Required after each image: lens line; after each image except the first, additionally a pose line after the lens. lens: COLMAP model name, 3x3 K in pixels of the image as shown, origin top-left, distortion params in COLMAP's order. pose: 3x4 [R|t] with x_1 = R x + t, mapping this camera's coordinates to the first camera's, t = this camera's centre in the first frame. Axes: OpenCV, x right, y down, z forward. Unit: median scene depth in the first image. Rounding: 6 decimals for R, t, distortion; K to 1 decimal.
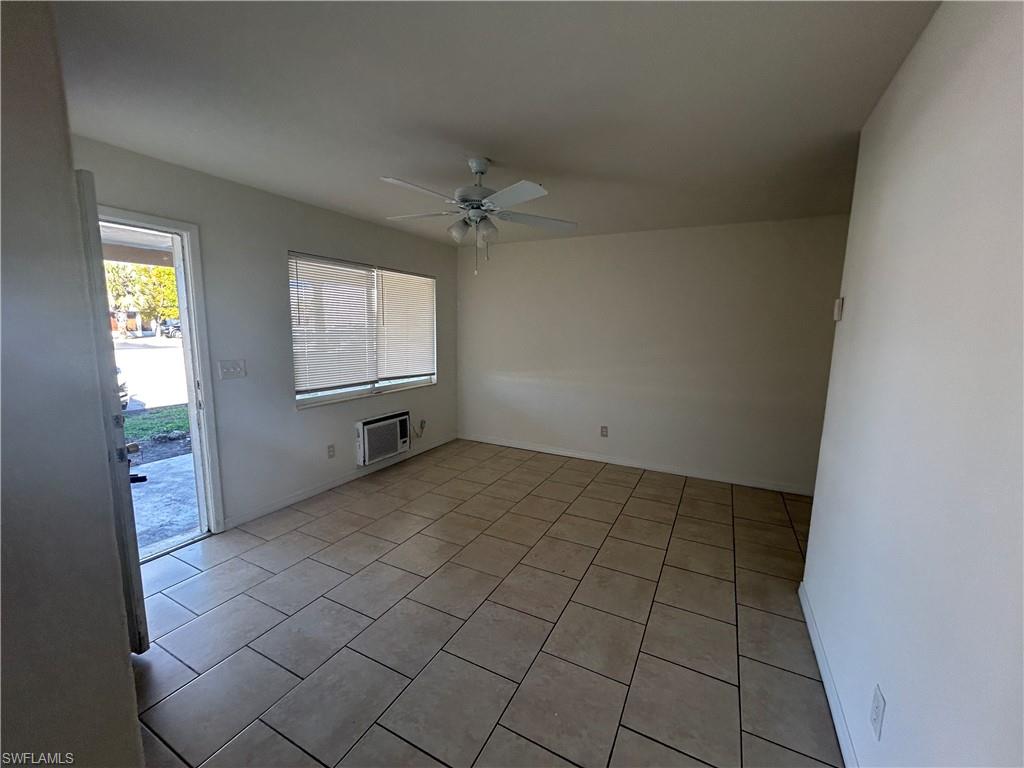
lens RADIAL K [[414.9, 0, 507.8], [0, 414.9, 385.7], [0, 0, 1]] dist [-0.001541, -0.000102]
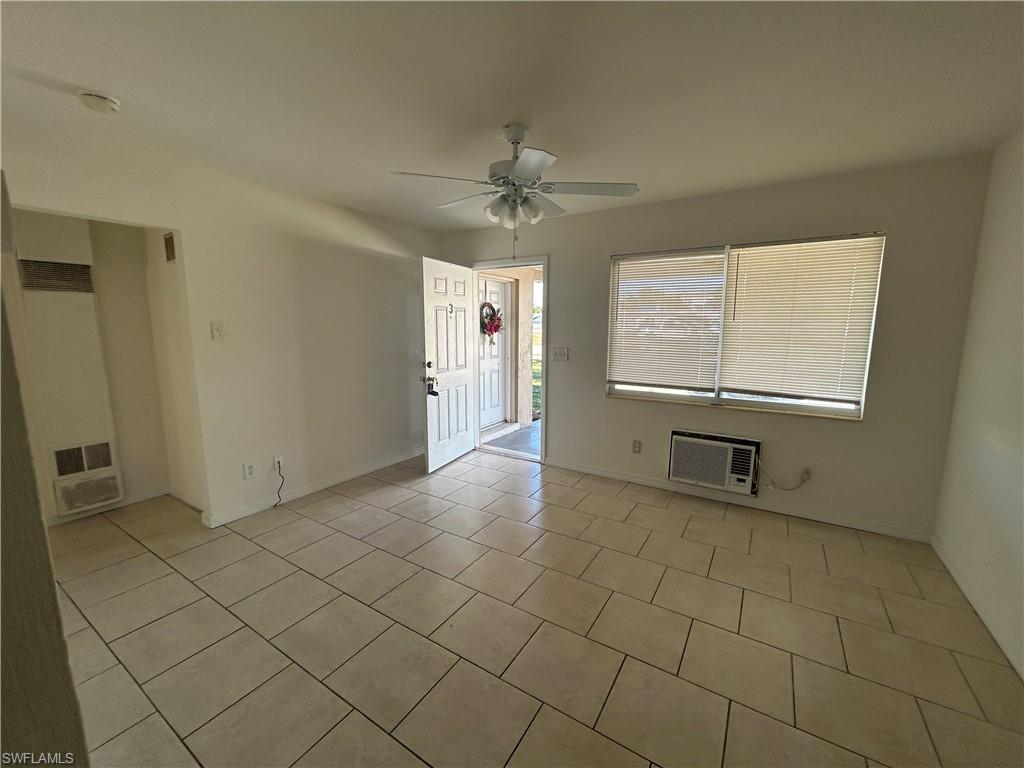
lens RADIAL K [[414.9, 0, 513.3], [0, 414.9, 384.6], [0, 0, 1]] dist [-0.001541, -0.000102]
pose [[-0.080761, 0.124869, -0.988881, 1.143013], [-0.146517, 0.979857, 0.135696, -0.164082], [0.985906, 0.155847, -0.060838, 1.481676]]
